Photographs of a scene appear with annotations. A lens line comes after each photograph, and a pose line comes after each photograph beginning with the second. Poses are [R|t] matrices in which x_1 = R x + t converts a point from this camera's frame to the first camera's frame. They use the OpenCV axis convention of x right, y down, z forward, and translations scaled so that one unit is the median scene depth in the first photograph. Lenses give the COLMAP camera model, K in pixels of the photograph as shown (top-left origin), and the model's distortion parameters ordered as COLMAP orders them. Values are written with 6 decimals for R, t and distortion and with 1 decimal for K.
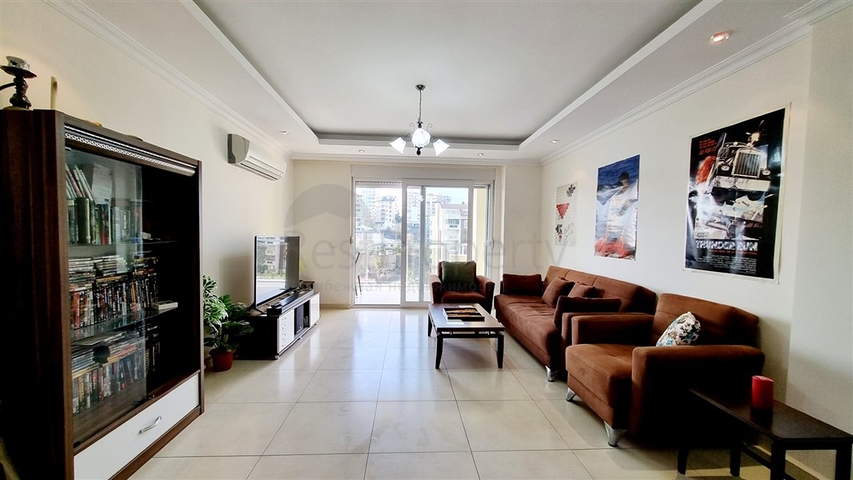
lens RADIAL K [[334.8, 0, 420.9], [0, 334.8, 246.1], [0, 0, 1]] dist [-0.007912, -0.000706]
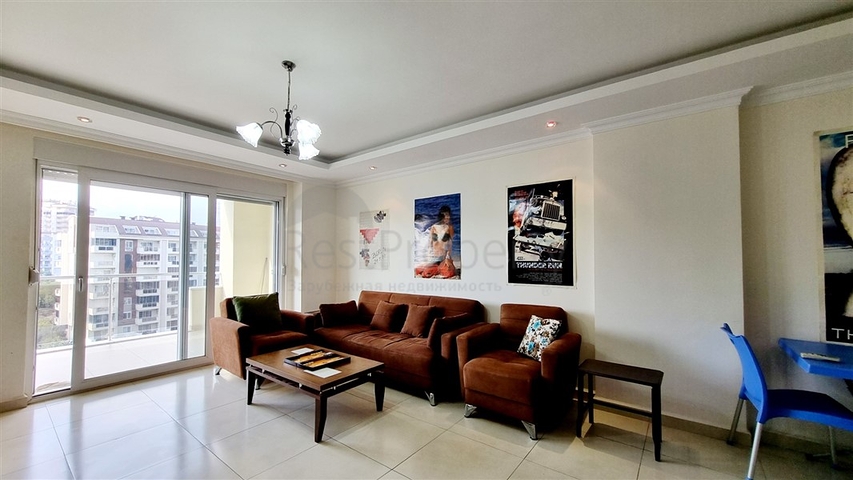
lens RADIAL K [[334.8, 0, 424.0], [0, 334.8, 246.6], [0, 0, 1]] dist [-0.007912, -0.000706]
pose [[0.648947, 0.013328, 0.760717, -0.504720], [0.038194, 0.998015, -0.050068, -0.029478], [-0.759875, 0.061546, 0.647150, 0.430135]]
